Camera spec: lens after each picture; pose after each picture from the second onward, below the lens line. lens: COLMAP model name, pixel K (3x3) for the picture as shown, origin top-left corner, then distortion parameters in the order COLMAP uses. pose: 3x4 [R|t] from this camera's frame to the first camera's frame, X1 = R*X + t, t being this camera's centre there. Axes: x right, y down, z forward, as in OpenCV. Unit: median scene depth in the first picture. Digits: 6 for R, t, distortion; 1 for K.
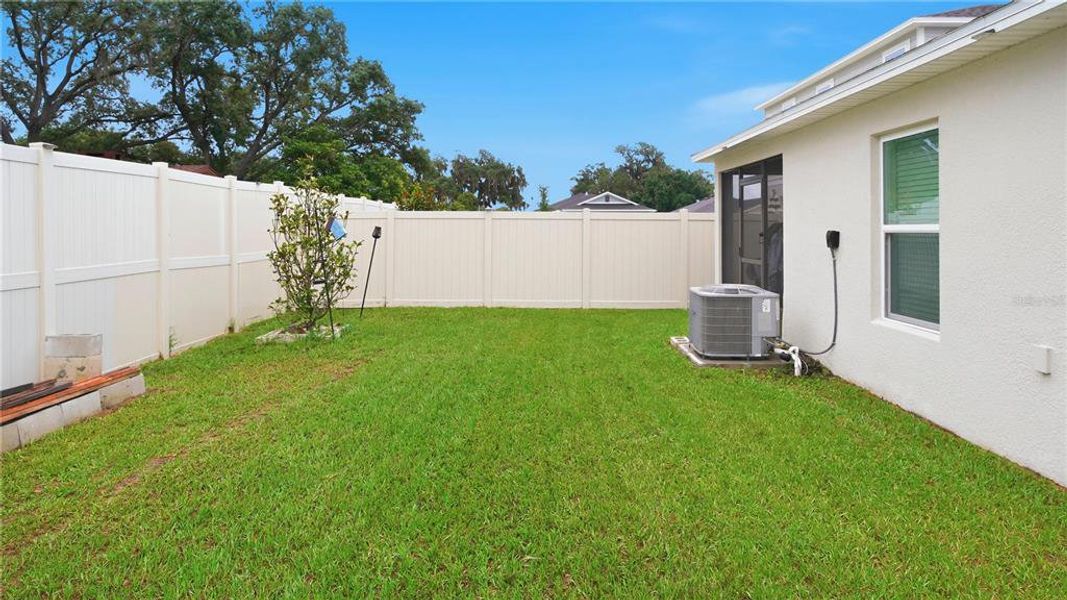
lens RADIAL K [[644.3, 0, 531.9], [0, 644.3, 260.7], [0, 0, 1]] dist [-0.052517, 0.059293]
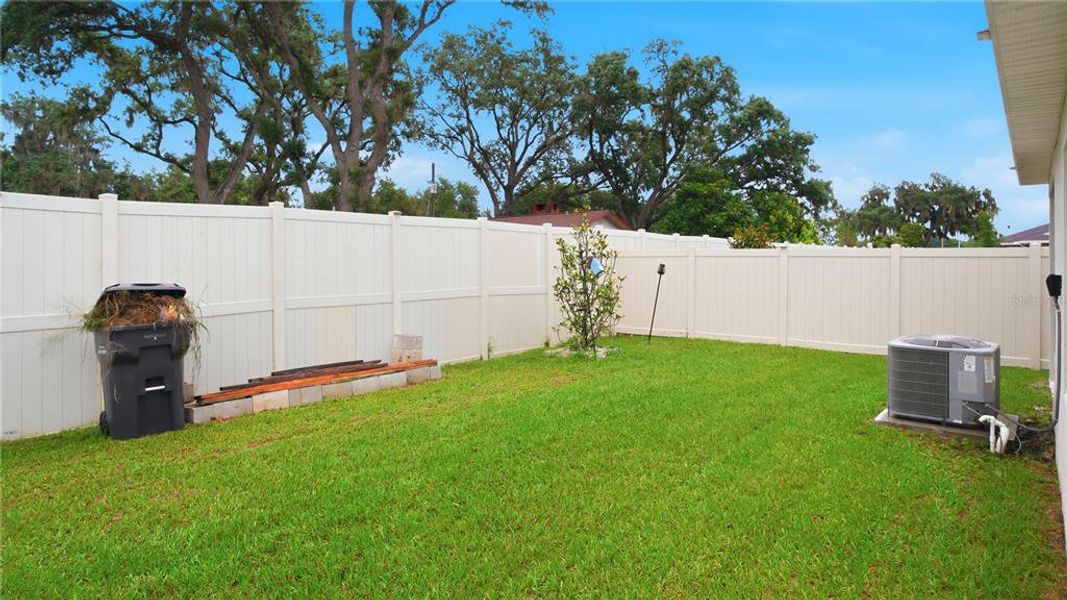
lens RADIAL K [[628.2, 0, 527.5], [0, 628.2, 297.7], [0, 0, 1]] dist [0.000509, 0.002639]
pose [[0.774703, 0.038198, -0.631170, 0.100567], [-0.034625, 0.999239, 0.017973, -0.002274], [0.631376, 0.007930, 0.775436, 0.001291]]
